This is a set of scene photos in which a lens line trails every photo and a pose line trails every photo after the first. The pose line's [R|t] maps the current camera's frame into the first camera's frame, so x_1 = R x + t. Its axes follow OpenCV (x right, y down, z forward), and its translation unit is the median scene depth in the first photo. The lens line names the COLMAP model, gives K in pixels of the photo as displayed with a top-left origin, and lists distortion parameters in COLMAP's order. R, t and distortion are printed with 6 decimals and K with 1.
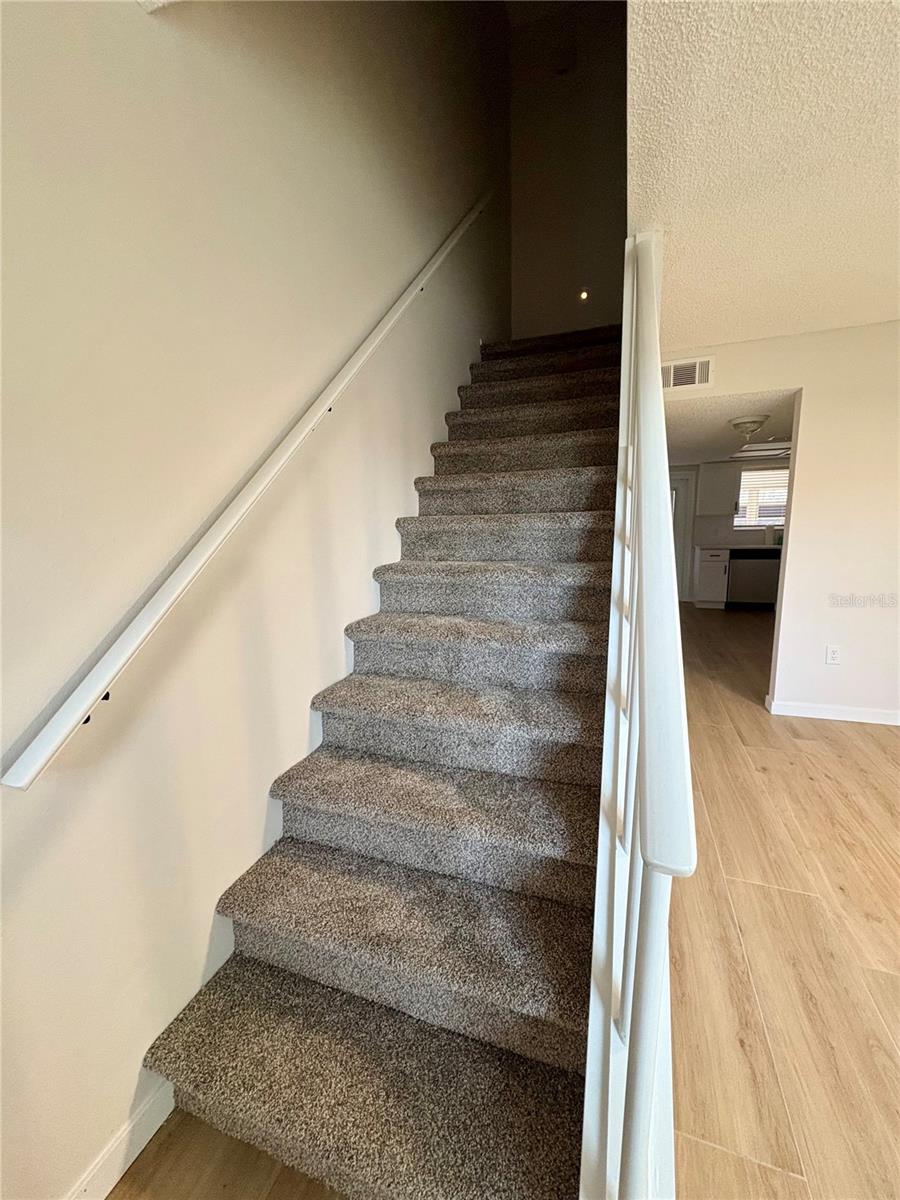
lens RADIAL K [[488.2, 0, 448.4], [0, 488.2, 600.6], [0, 0, 1]] dist [-0.001428, 0.000035]
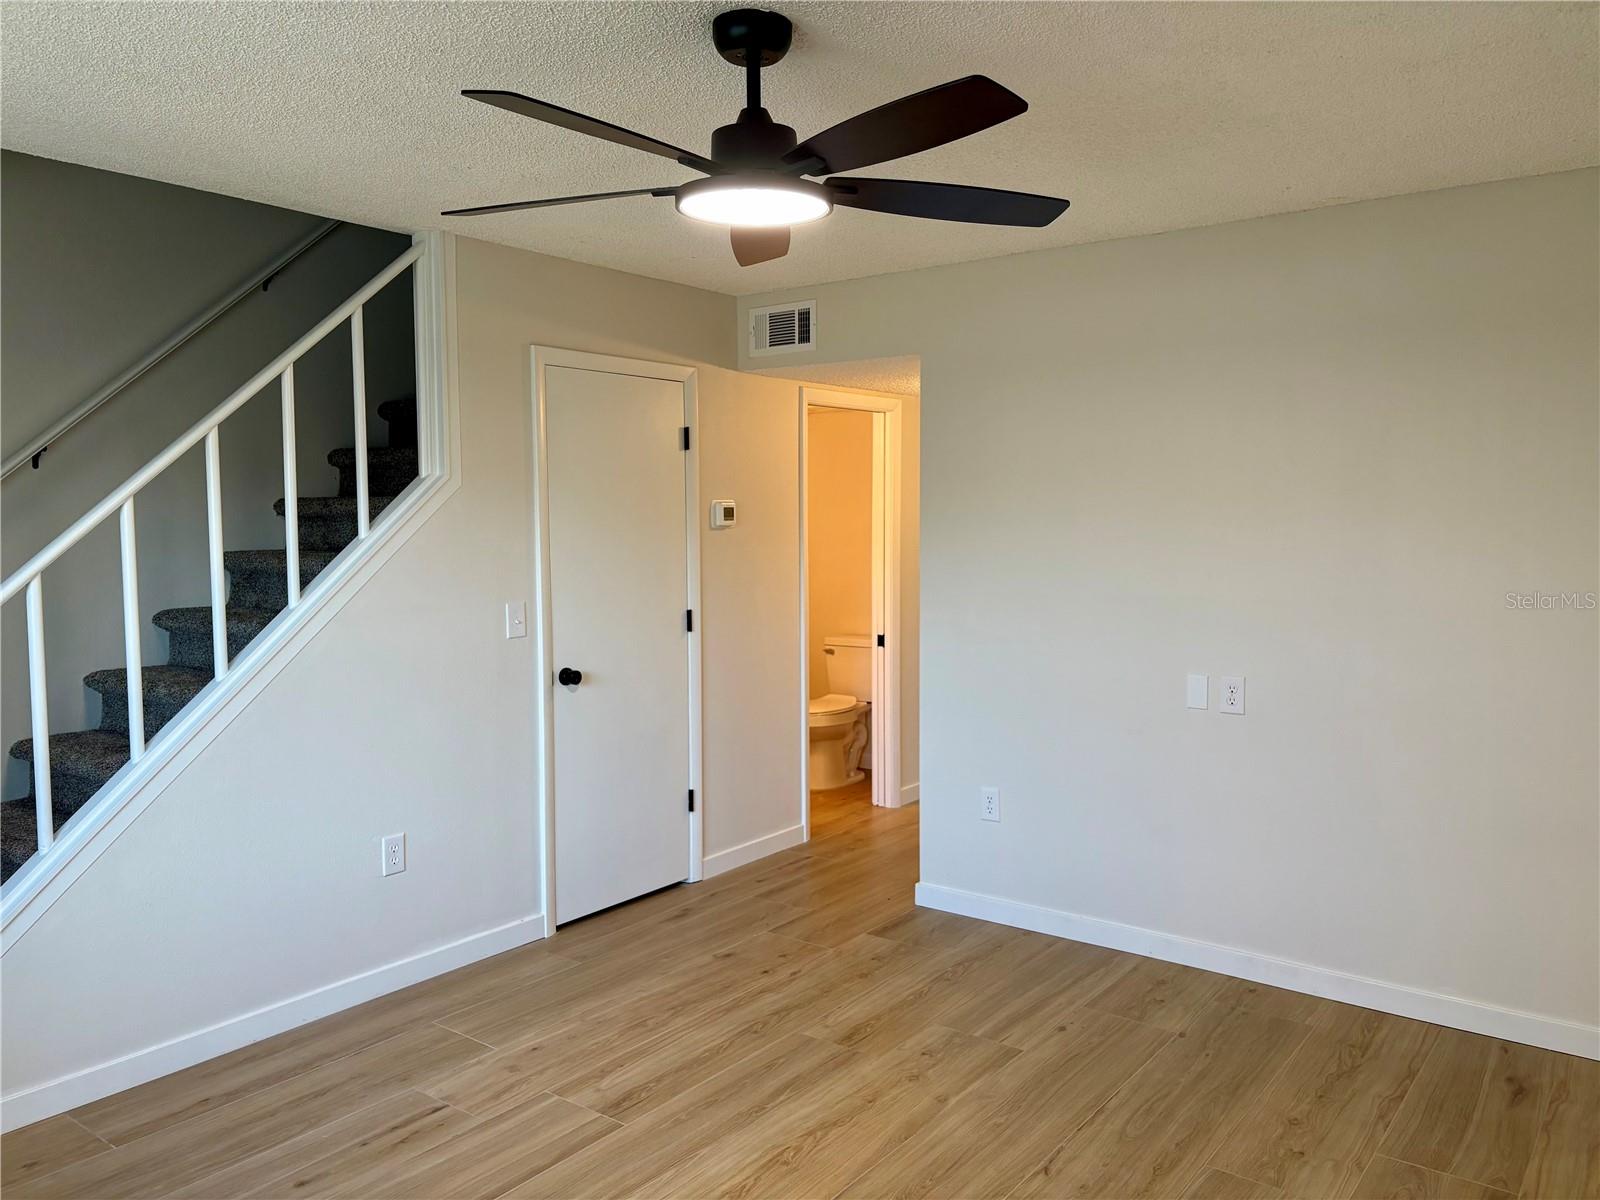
lens RADIAL K [[1239.5, 0, 801.1], [0, 1239.5, 601.1], [0, 0, 1]] dist [0.025056, -0.021992]
pose [[0.953797, 0.044143, -0.297193, 1.268781], [-0.070717, 0.994342, -0.079263, 0.006945], [0.292013, 0.096617, 0.951522, -0.593660]]
